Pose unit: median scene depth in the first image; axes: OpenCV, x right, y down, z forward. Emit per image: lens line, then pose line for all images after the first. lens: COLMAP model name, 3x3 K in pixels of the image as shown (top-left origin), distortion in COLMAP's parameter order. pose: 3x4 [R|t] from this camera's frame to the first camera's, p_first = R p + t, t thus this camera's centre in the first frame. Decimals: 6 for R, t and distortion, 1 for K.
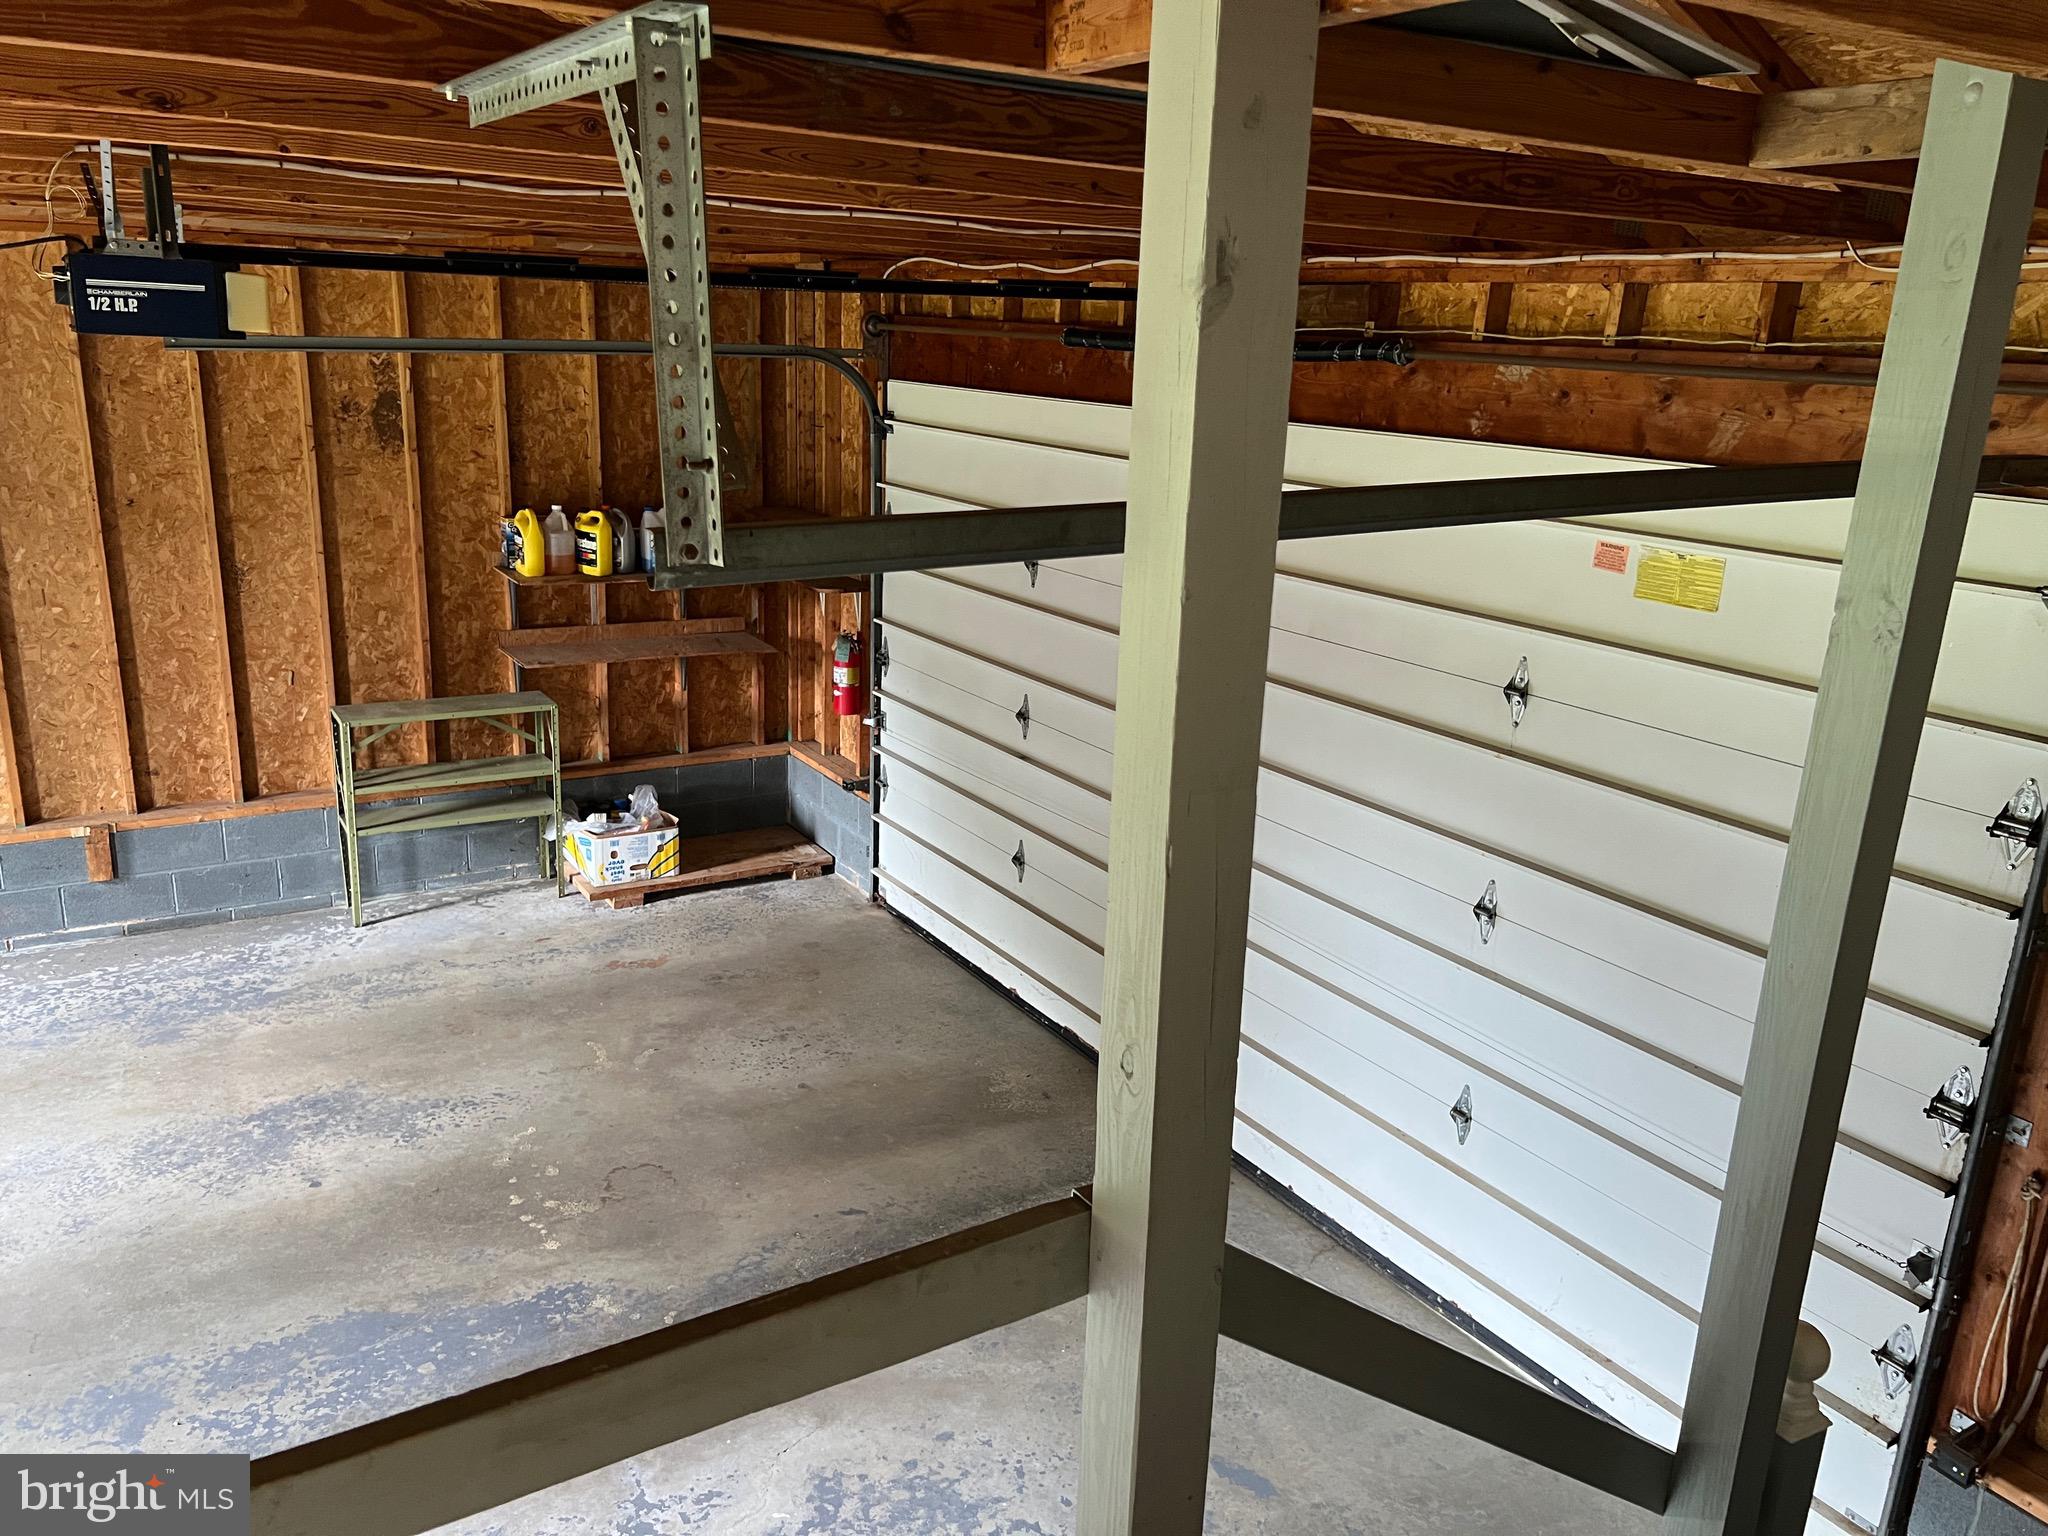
lens RADIAL K [[1545.4, 0, 1019.6], [0, 1545.4, 765.4], [0, 0, 1]] dist [0.061768, -0.067340]
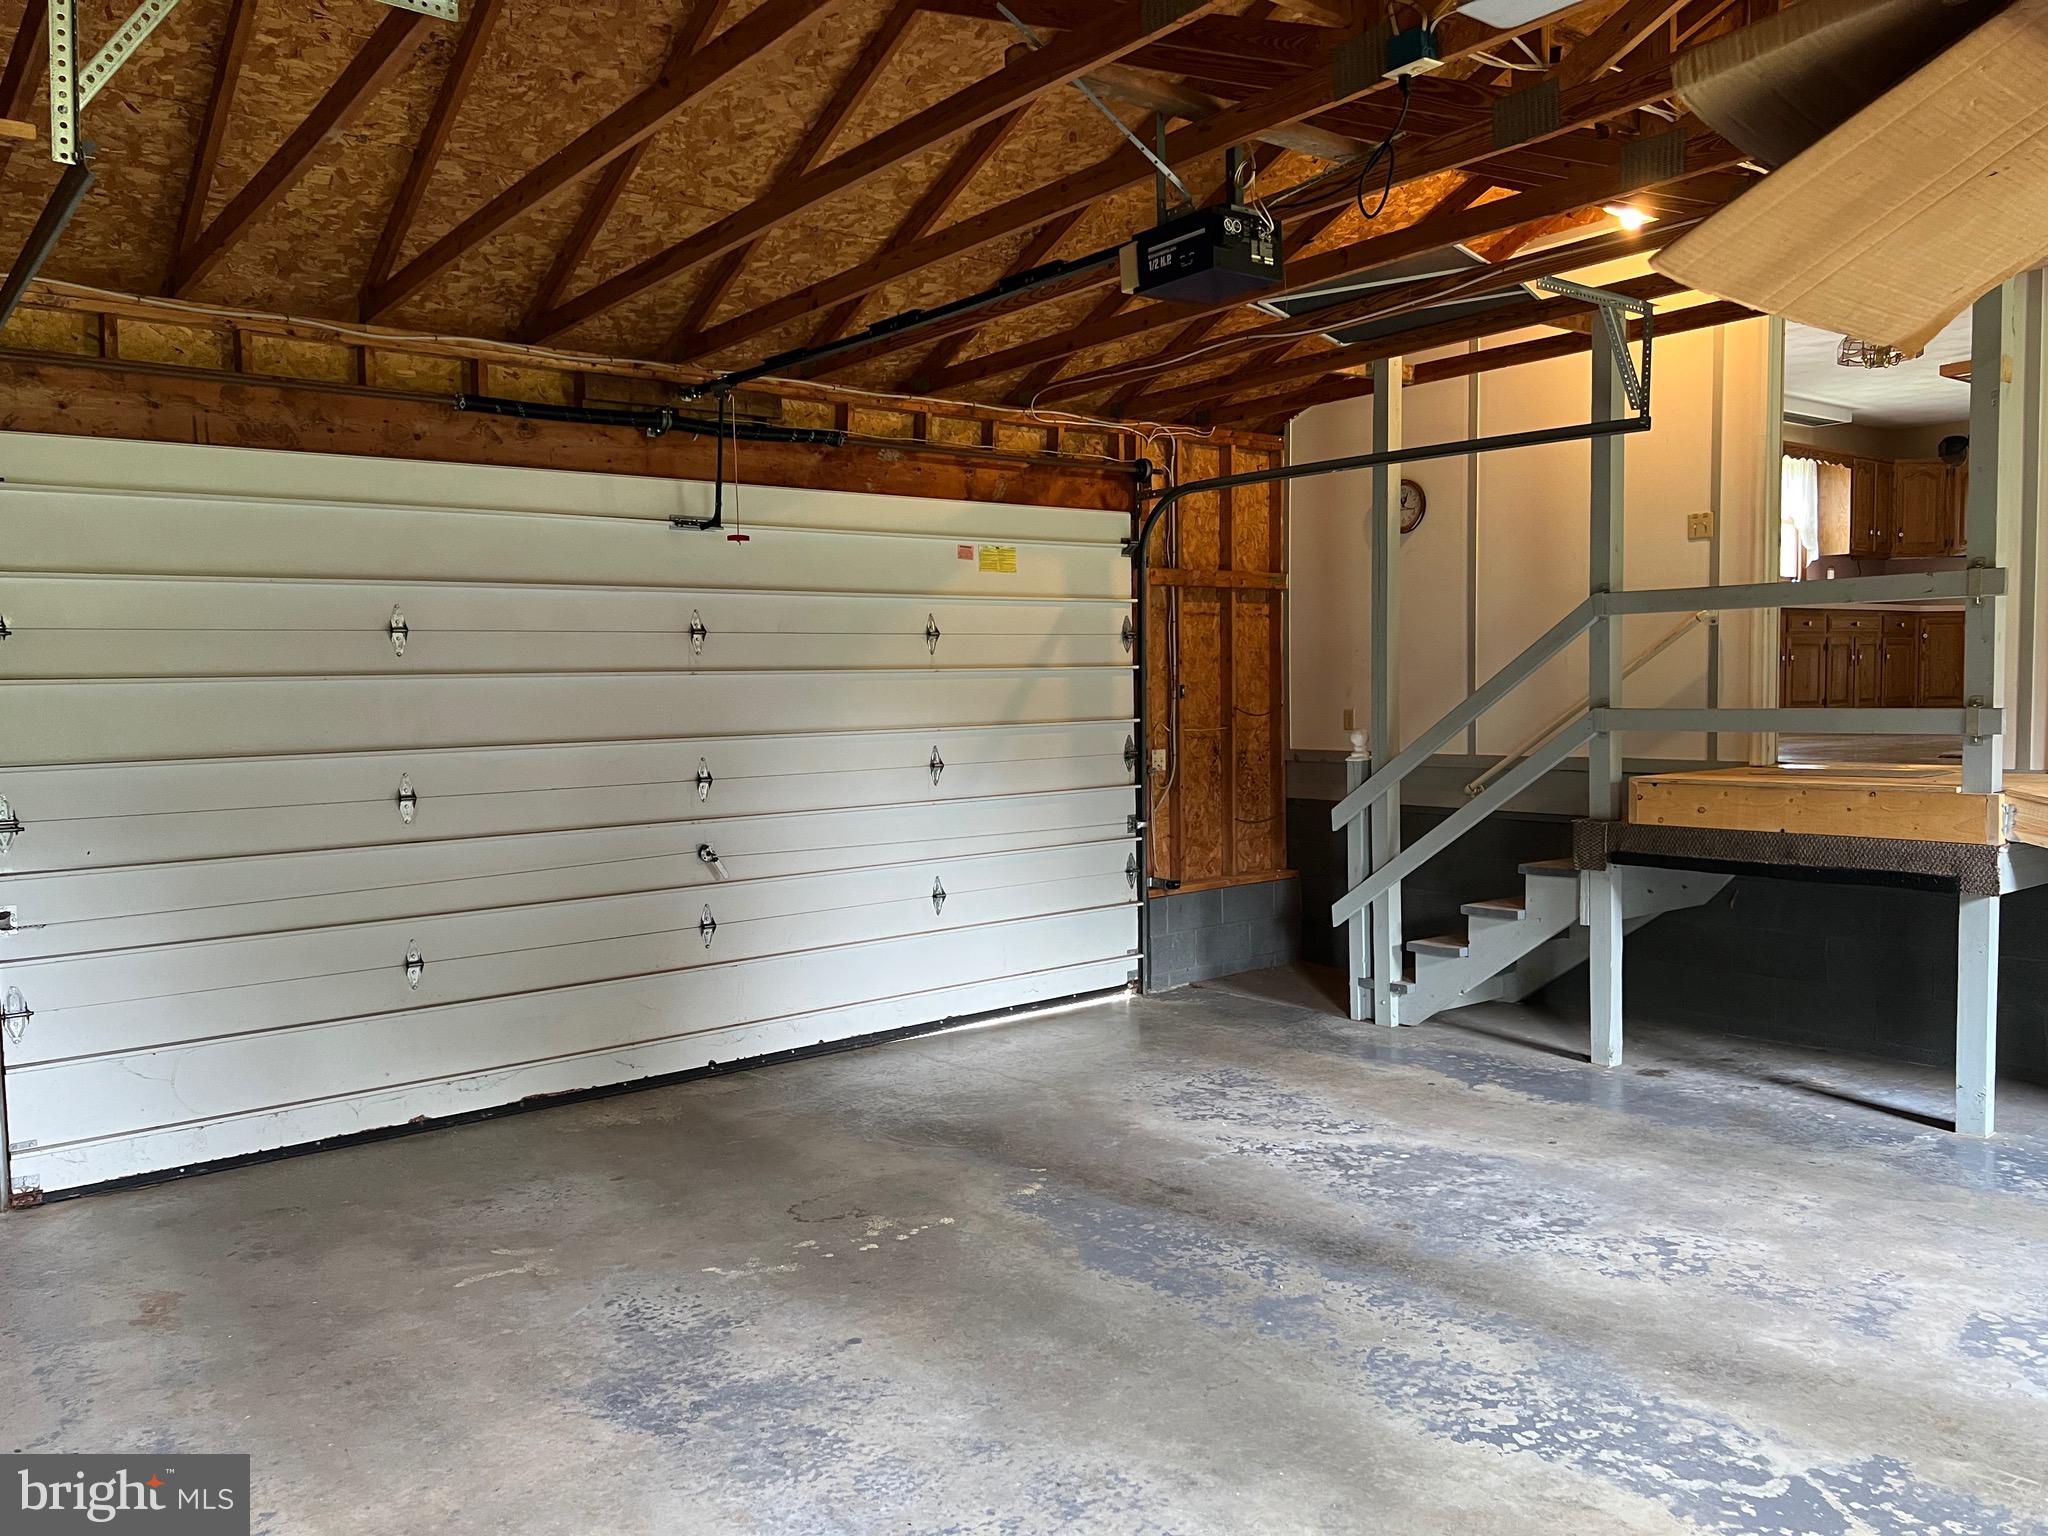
lens RADIAL K [[1545.4, 0, 1021.8], [0, 1545.4, 774.6], [0, 0, 1]] dist [0.061768, -0.067340]
pose [[-0.119372, -0.086902, 0.989039, -1.139296], [0.291787, 0.949101, 0.118610, -0.057782], [-0.949005, 0.302748, -0.087939, 0.868416]]
